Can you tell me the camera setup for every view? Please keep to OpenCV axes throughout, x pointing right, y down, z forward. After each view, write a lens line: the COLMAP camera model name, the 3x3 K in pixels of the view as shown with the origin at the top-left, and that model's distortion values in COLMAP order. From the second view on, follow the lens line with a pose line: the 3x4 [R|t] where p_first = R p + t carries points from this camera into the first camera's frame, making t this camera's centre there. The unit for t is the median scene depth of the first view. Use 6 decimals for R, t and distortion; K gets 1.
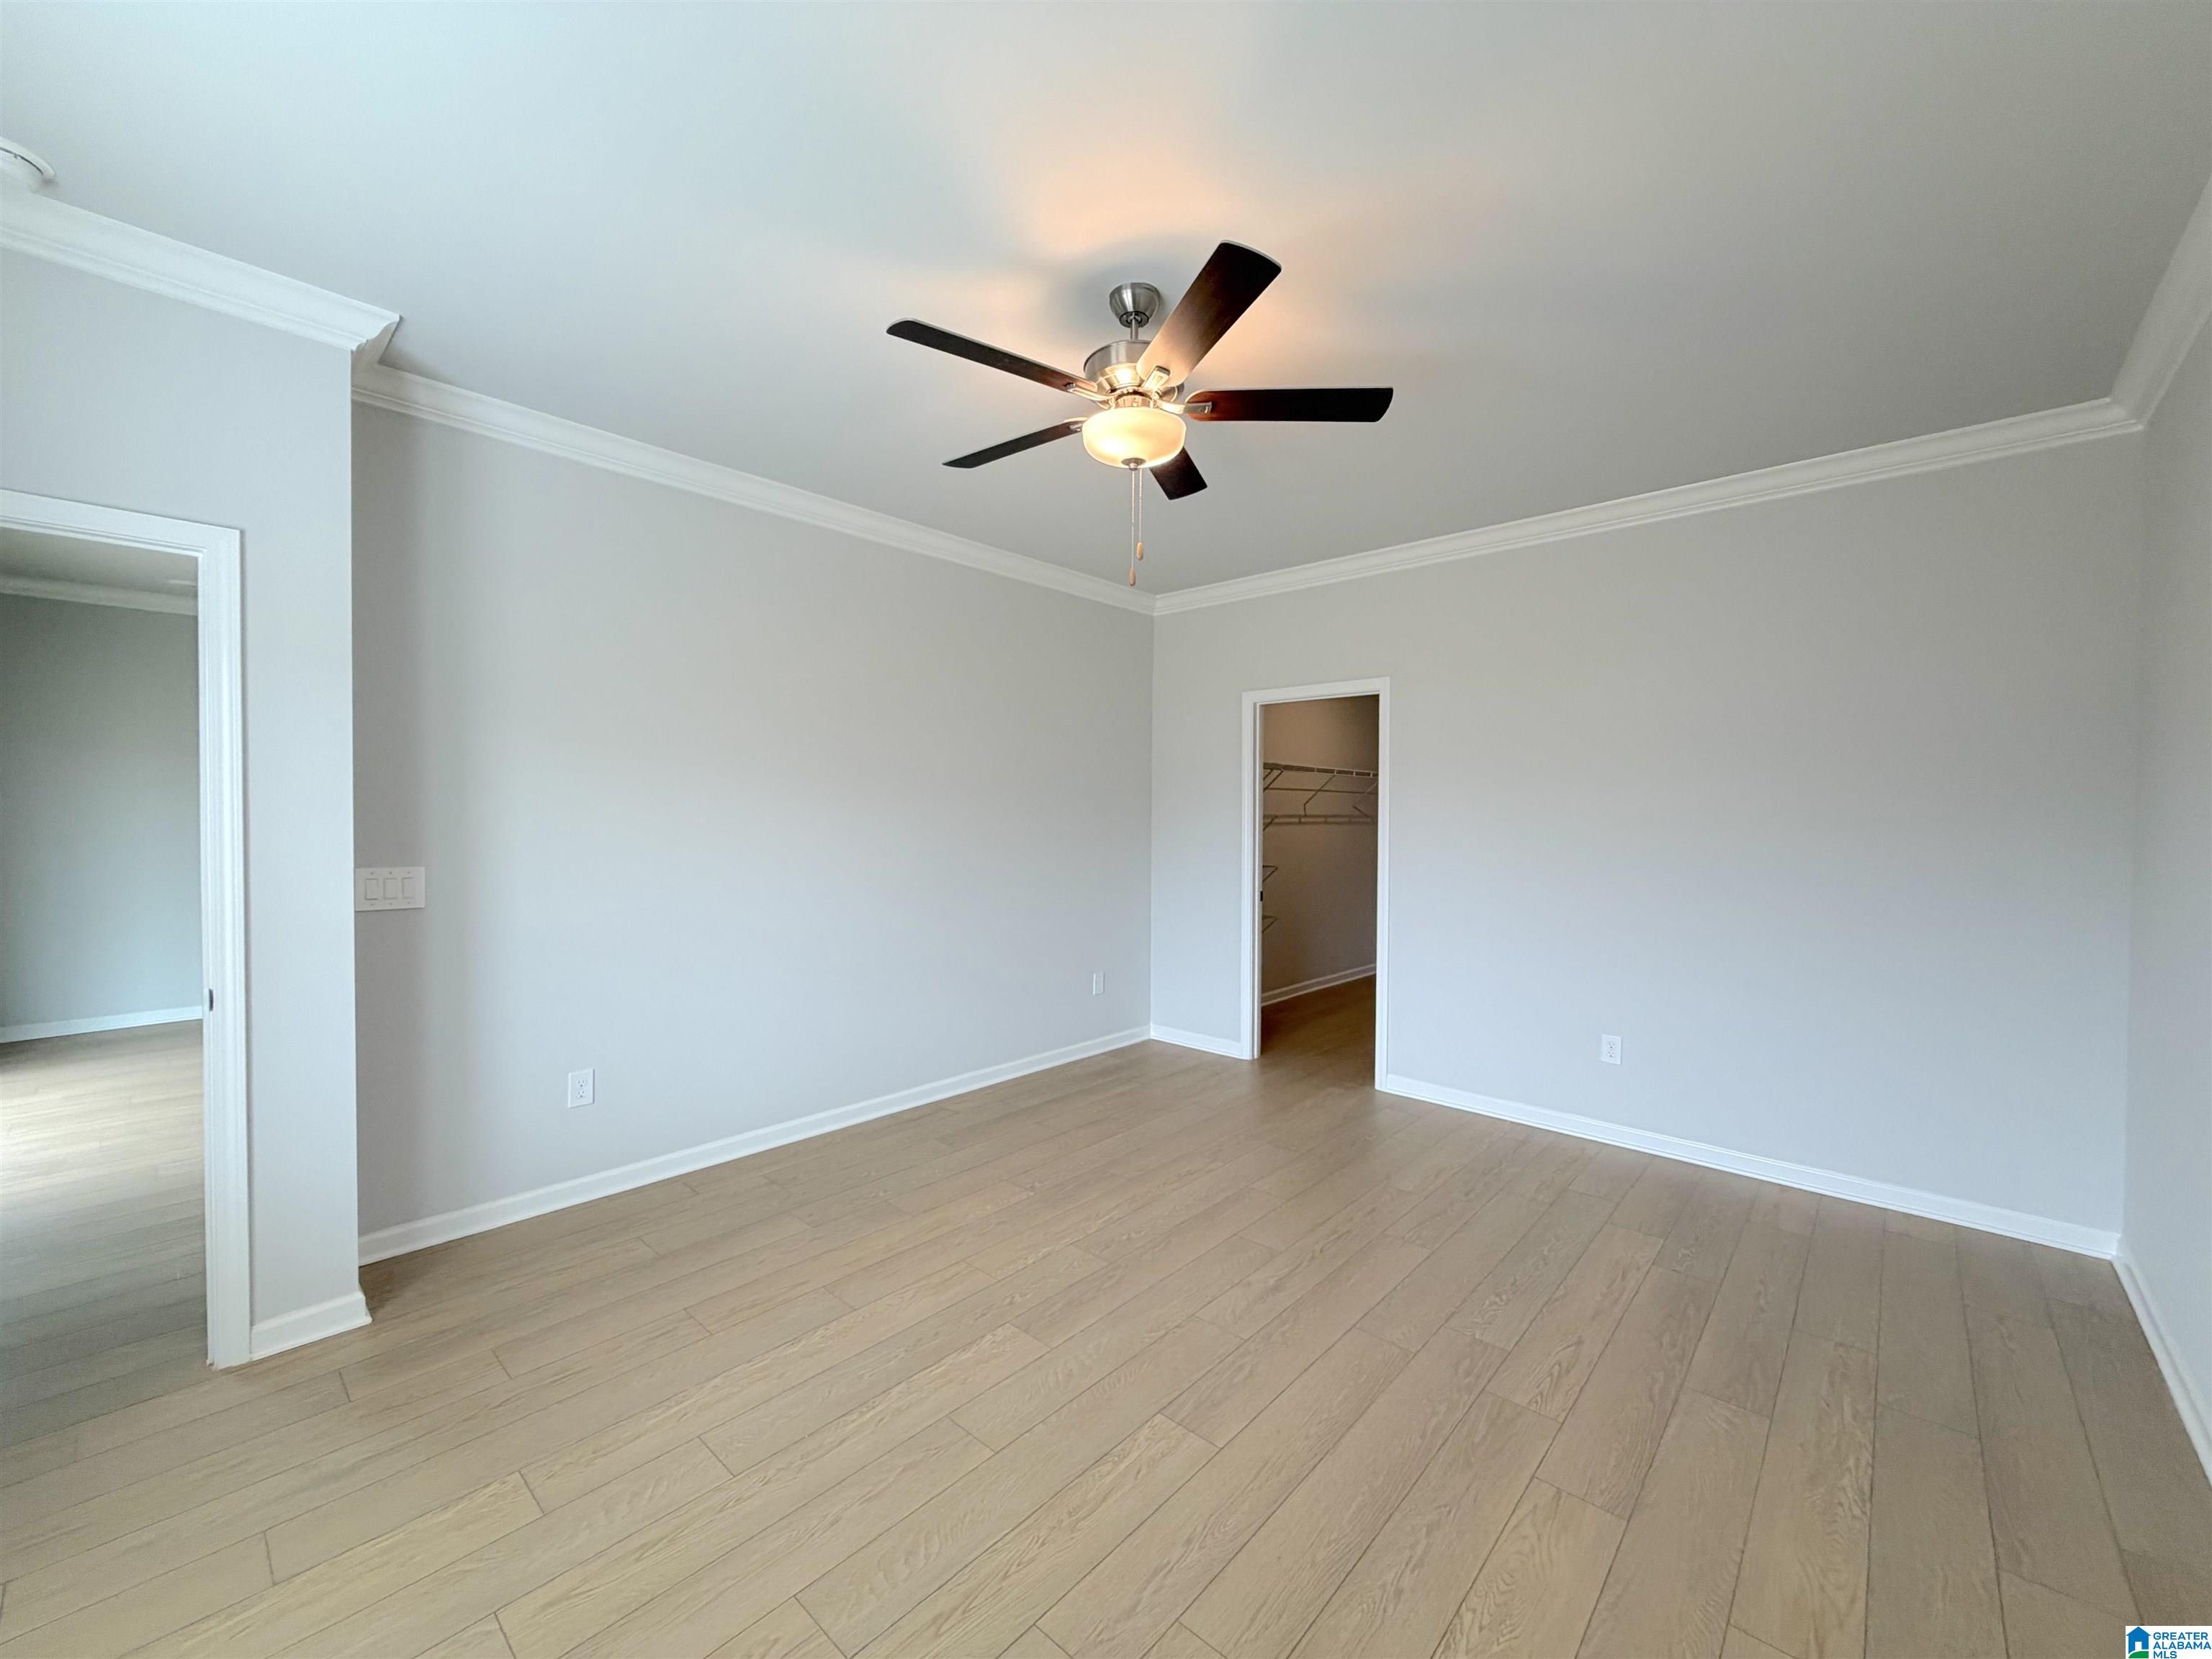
lens RADIAL K [[883.3, 0, 1099.3], [0, 883.3, 819.0], [0, 0, 1]] dist [0.002538, -0.000288]
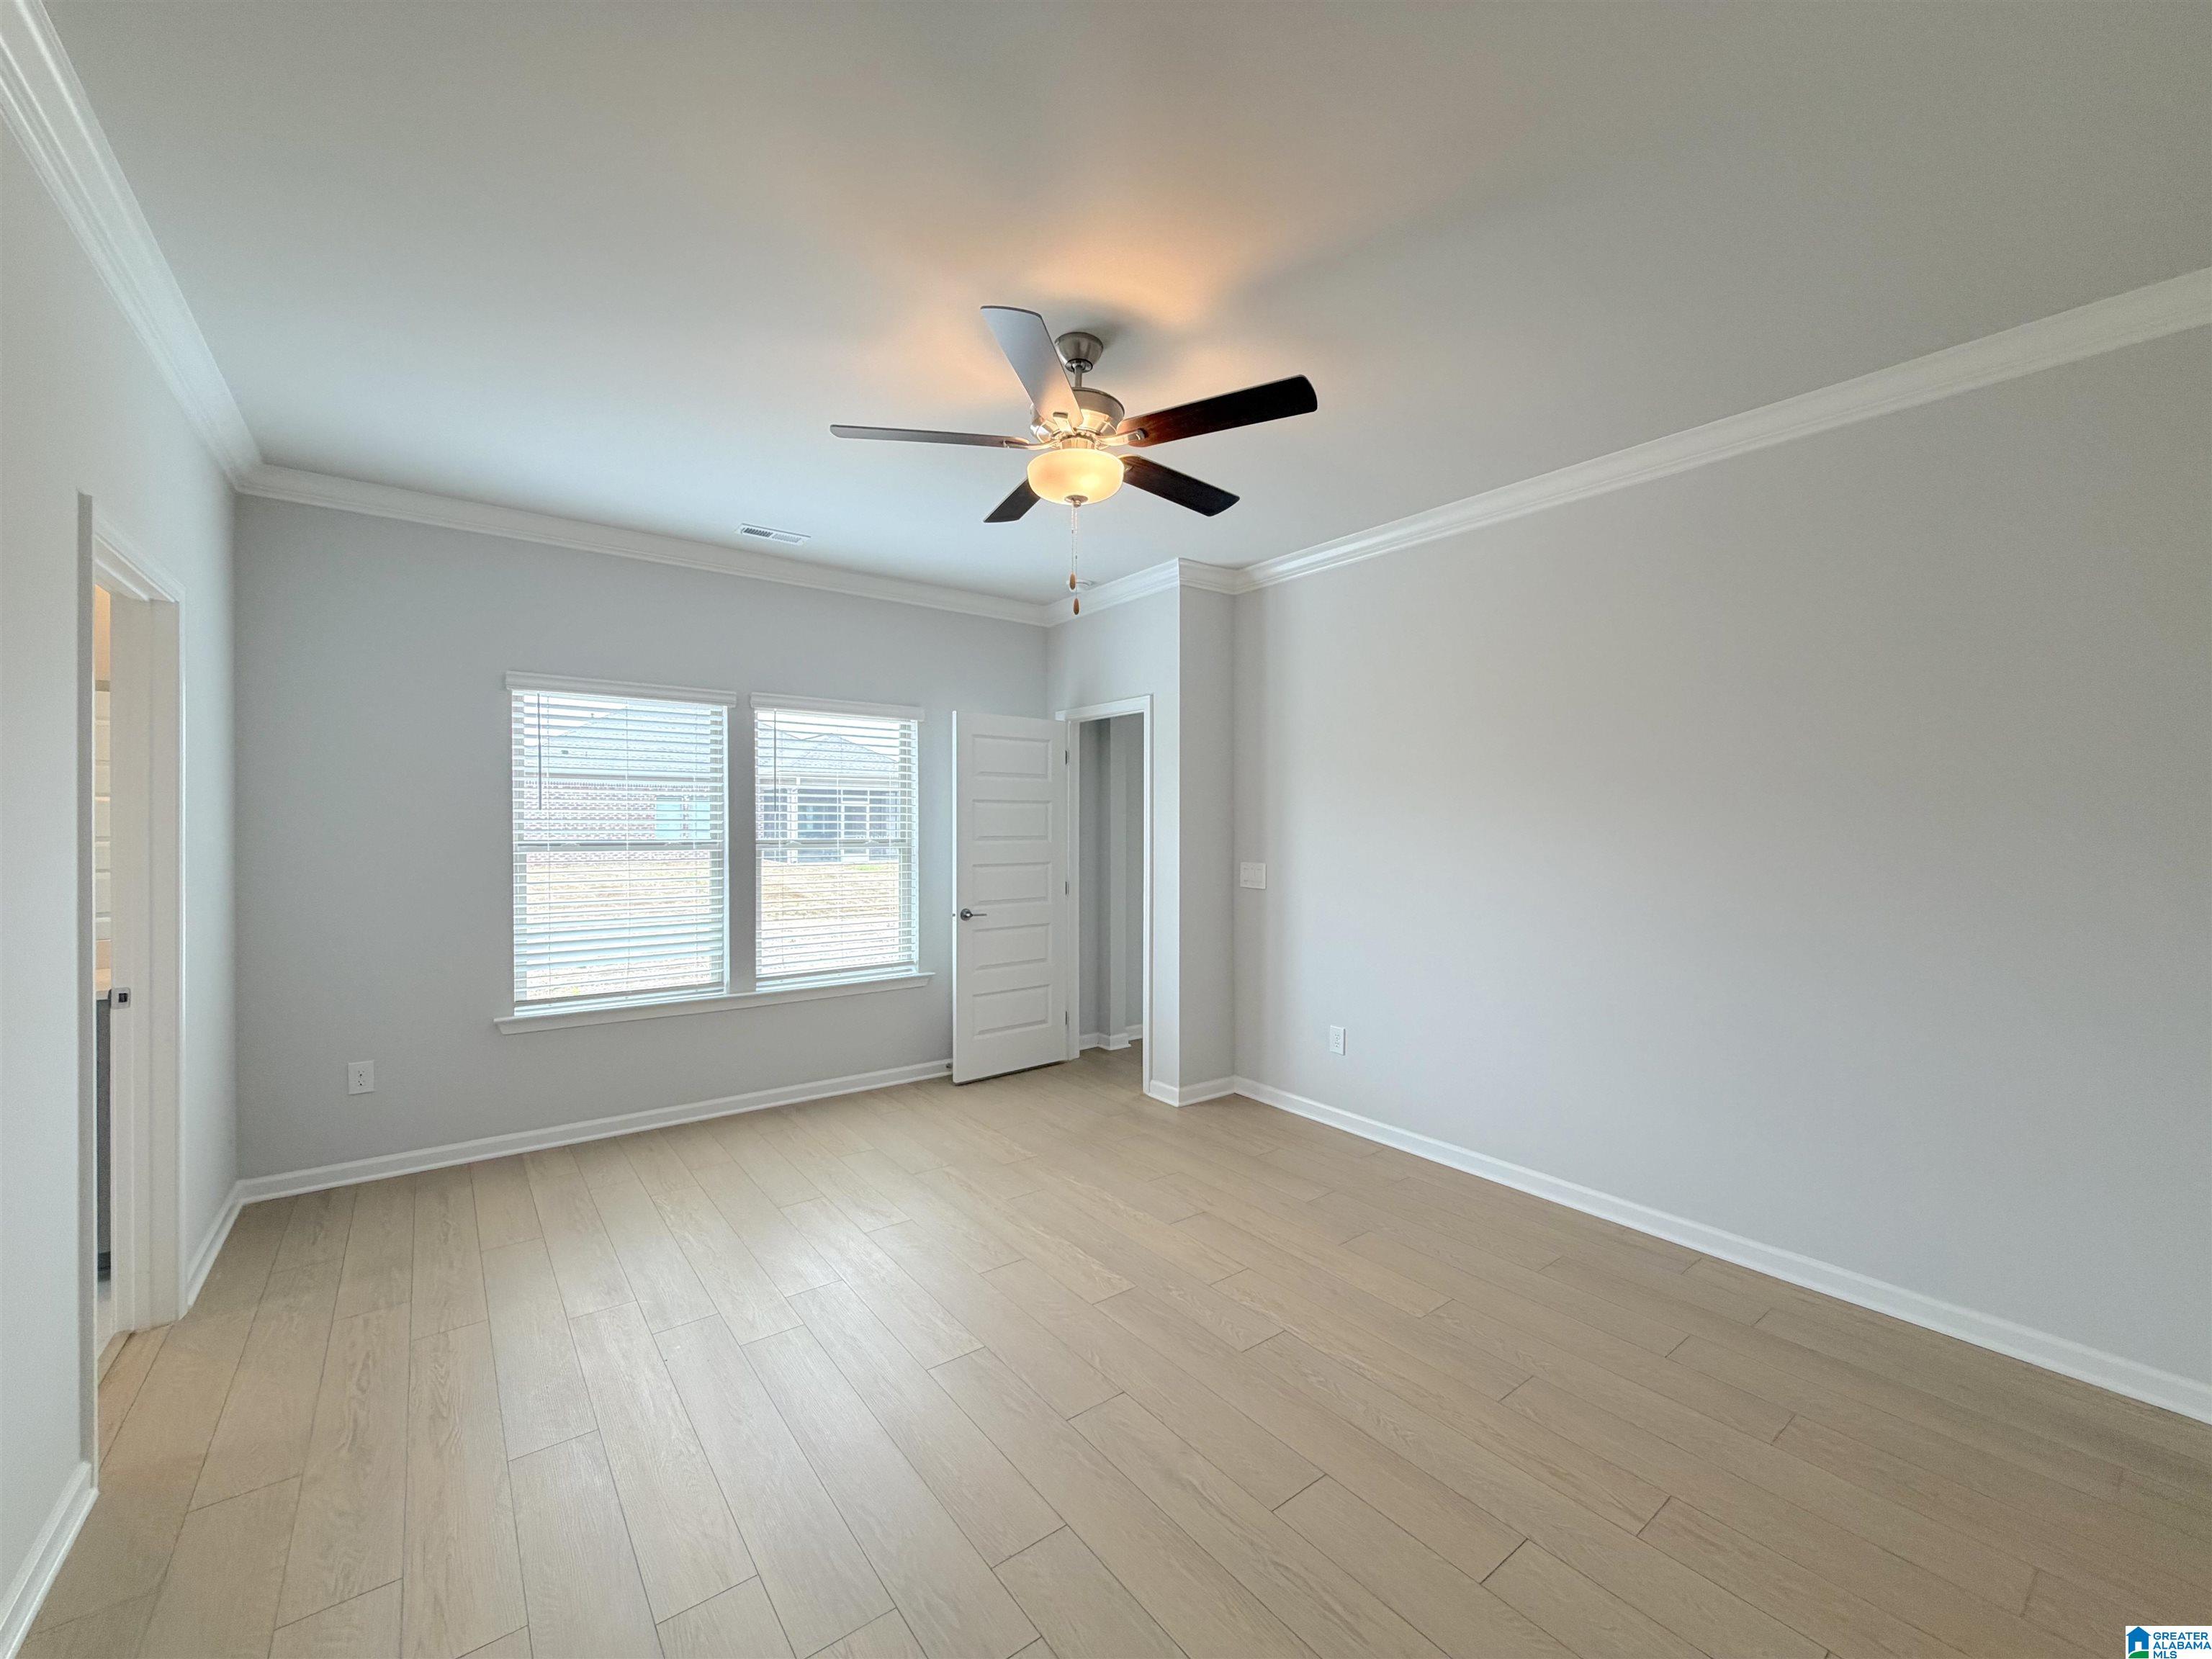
lens RADIAL K [[883.3, 0, 1098.2], [0, 883.3, 823.0], [0, 0, 1]] dist [0.002538, -0.000288]
pose [[-0.180054, -0.009235, -0.983613, 0.886307], [-0.013082, 0.999890, -0.006993, -0.005769], [0.983570, 0.011609, -0.180155, 1.006371]]
